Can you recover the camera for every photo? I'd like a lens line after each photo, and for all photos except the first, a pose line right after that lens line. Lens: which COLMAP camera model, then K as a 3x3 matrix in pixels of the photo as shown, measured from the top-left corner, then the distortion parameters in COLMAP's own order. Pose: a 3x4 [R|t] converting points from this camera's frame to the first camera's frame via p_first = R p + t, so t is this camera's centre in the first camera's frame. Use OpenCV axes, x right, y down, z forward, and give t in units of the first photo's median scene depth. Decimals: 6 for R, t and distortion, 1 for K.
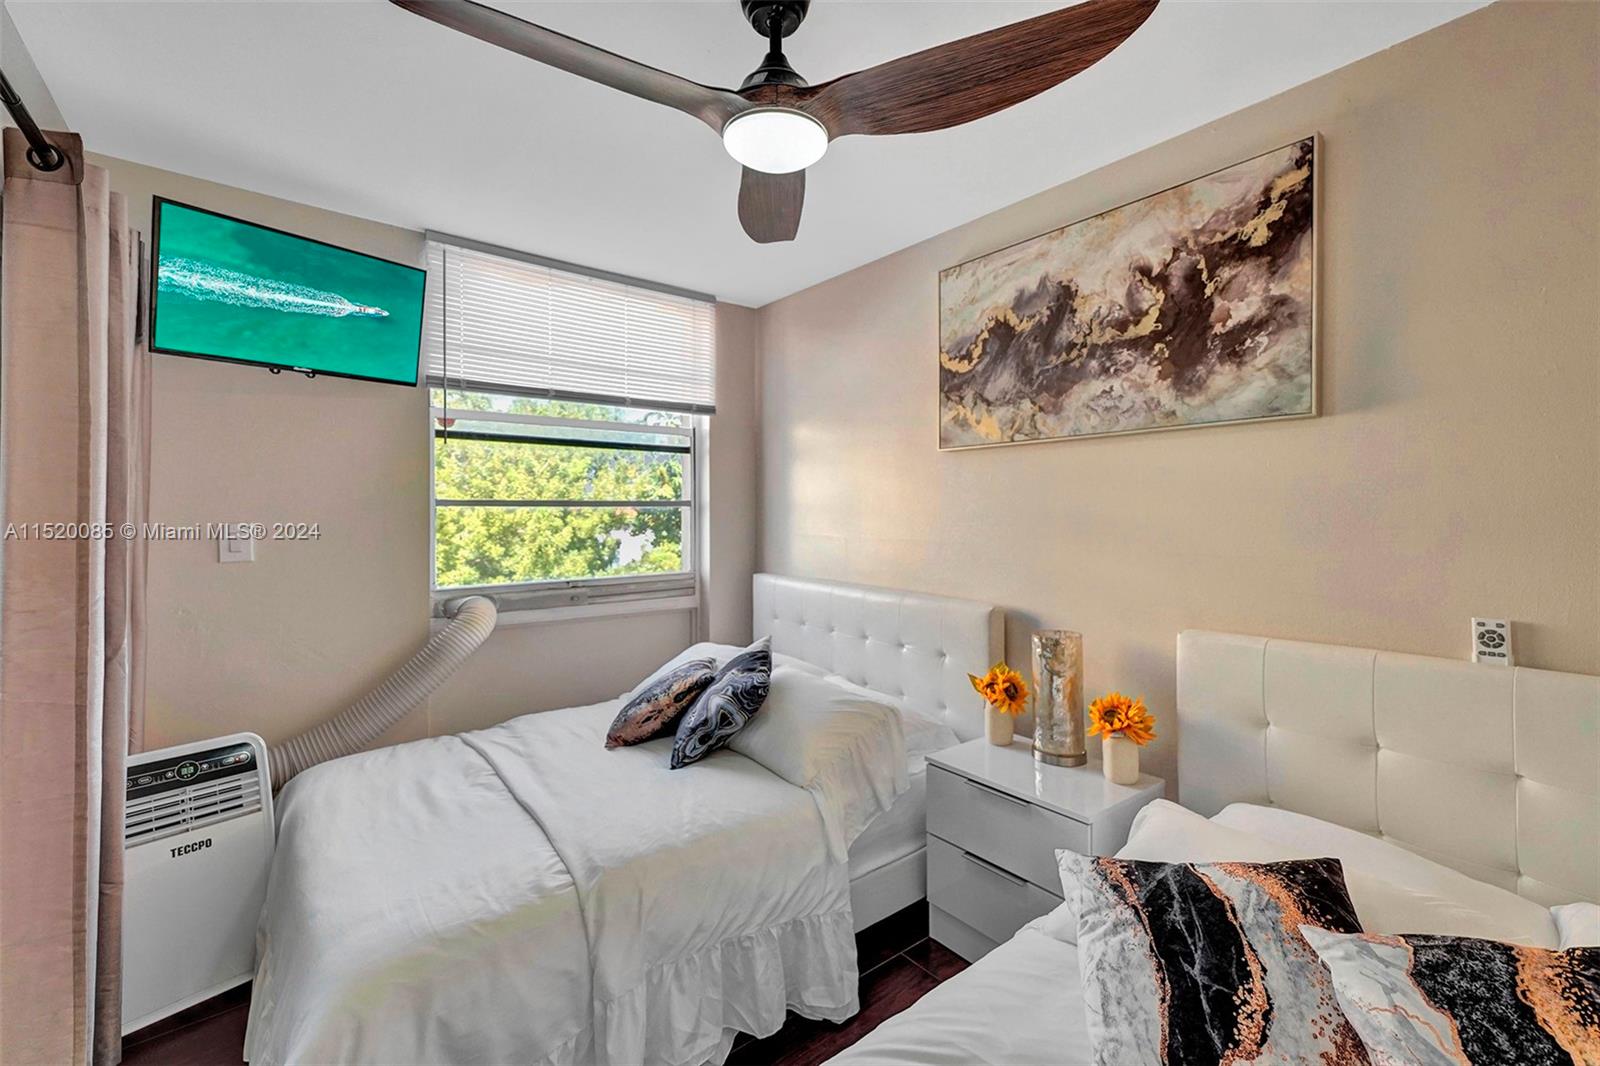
lens RADIAL K [[671.1, 0, 776.5], [0, 671.1, 508.6], [0, 0, 1]] dist [0.008686, 0.002642]
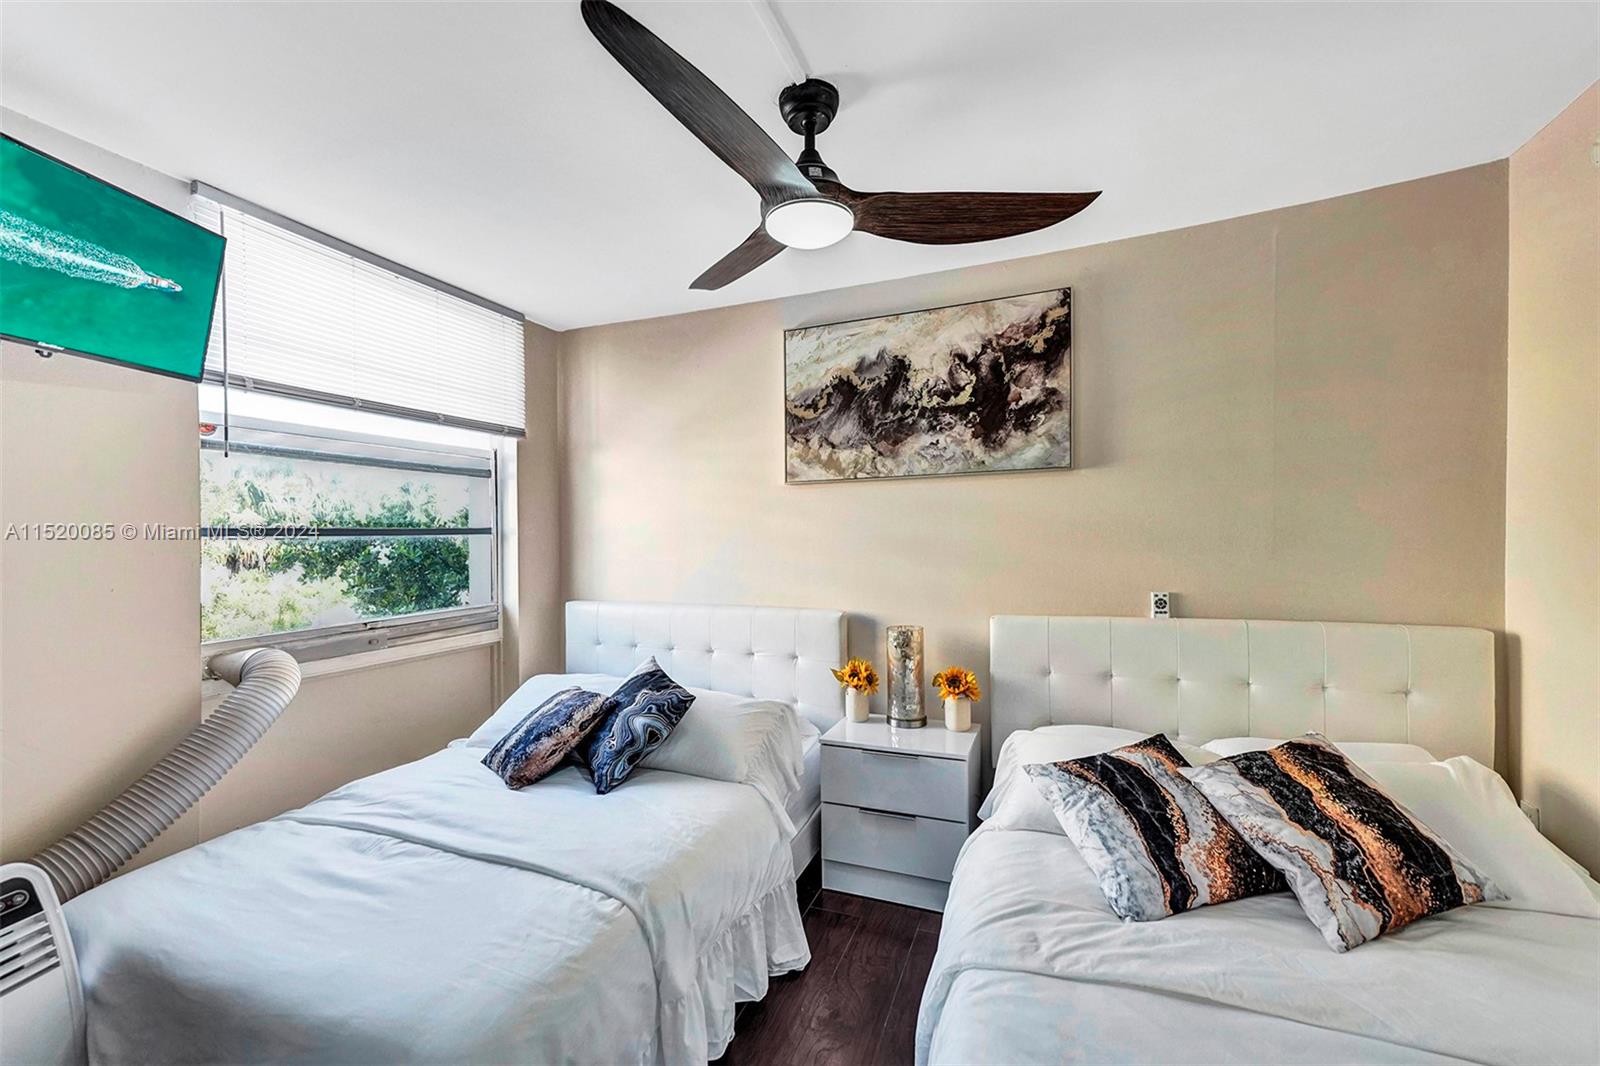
lens RADIAL K [[671.1, 0, 760.7], [0, 671.1, 533.3], [0, 0, 1]] dist [0.008686, 0.002642]
pose [[0.875034, -0.013614, 0.483870, -0.453962], [0.014498, 0.999893, 0.001915, -0.003296], [-0.483844, 0.005339, 0.875138, 0.001261]]
